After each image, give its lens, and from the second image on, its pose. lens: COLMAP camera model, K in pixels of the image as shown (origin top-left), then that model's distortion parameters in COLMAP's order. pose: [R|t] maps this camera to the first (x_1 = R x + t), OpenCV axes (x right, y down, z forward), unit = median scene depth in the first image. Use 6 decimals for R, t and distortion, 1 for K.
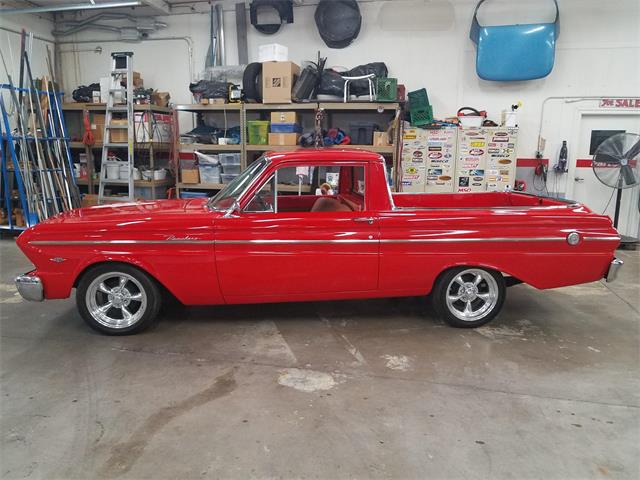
lens RADIAL K [[512.5, 0, 319.2], [0, 512.5, 241.4], [0, 0, 1]] dist [-0.008315, 0.001467]
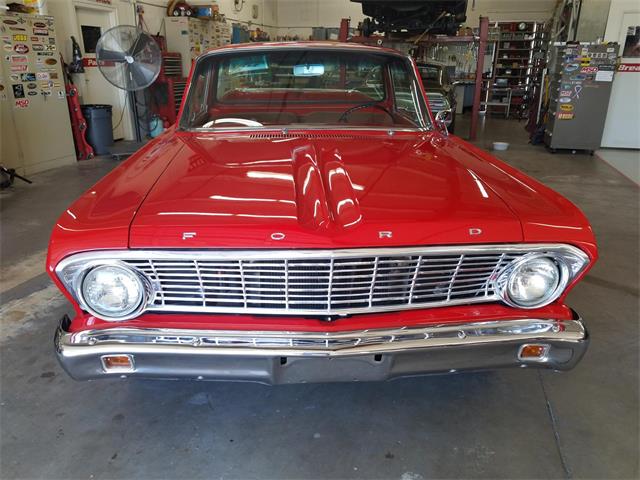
lens RADIAL K [[514.6, 0, 317.2], [0, 514.6, 241.0], [0, 0, 1]] dist [-0.009337, 0.002929]
pose [[0.043834, -0.340117, 0.939361, -0.465598], [0.168694, 0.929283, 0.328596, -0.086815], [-0.984693, 0.144061, 0.098110, 0.542223]]
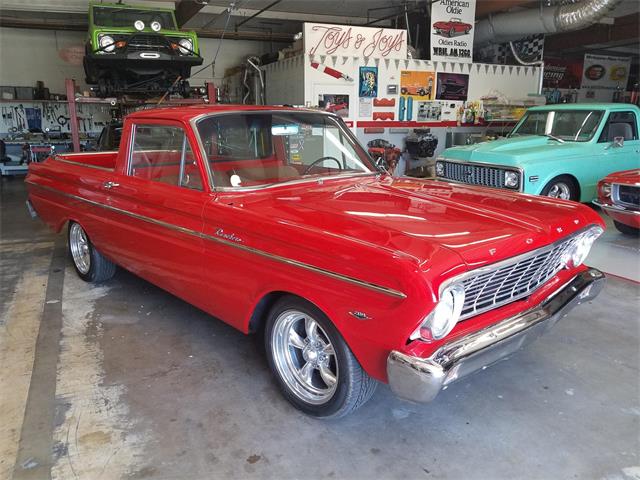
lens RADIAL K [[512.5, 0, 319.2], [0, 512.5, 241.4], [0, 0, 1]] dist [-0.008315, 0.001467]
pose [[-0.610222, -0.190291, 0.769038, -0.428209], [0.132937, 0.932365, 0.336188, -0.133278], [-0.780998, 0.307383, -0.543653, 0.804504]]
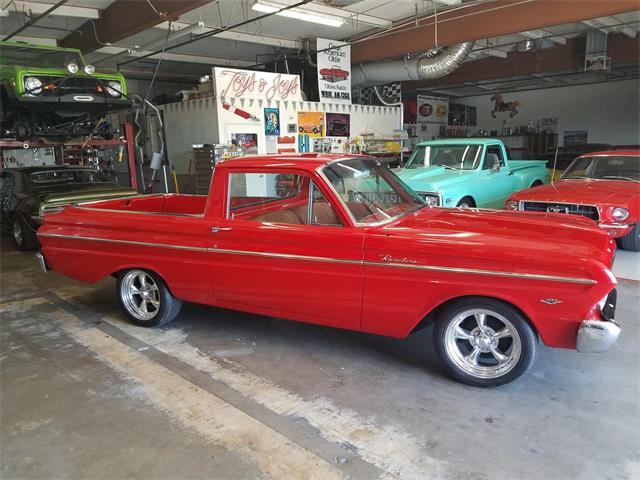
lens RADIAL K [[503.5, 0, 326.5], [0, 503.5, 237.4], [0, 0, 1]] dist [0.002478, 0.000380]
pose [[-0.844455, -0.079991, 0.529620, -0.310175], [0.110371, 0.941579, 0.318192, -0.184713], [-0.524132, 0.327154, -0.786292, 1.005609]]
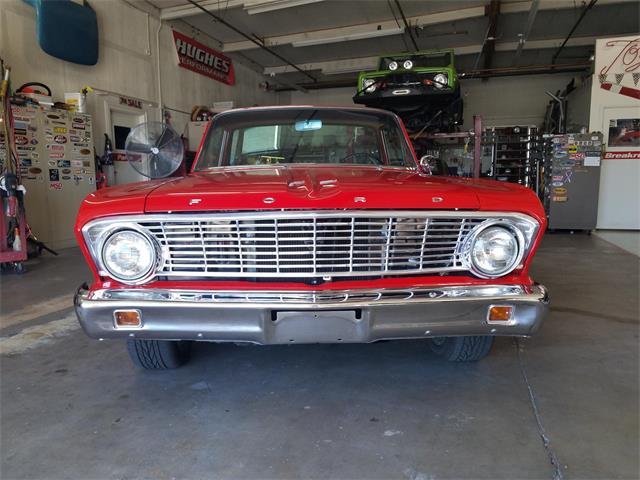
lens RADIAL K [[512.5, 0, 319.2], [0, 512.5, 241.4], [0, 0, 1]] dist [-0.008315, 0.001467]
pose [[0.067540, -0.134175, 0.988653, -0.510714], [0.182195, 0.975912, 0.119999, -0.034480], [-0.980940, 0.172023, 0.090359, 0.535995]]
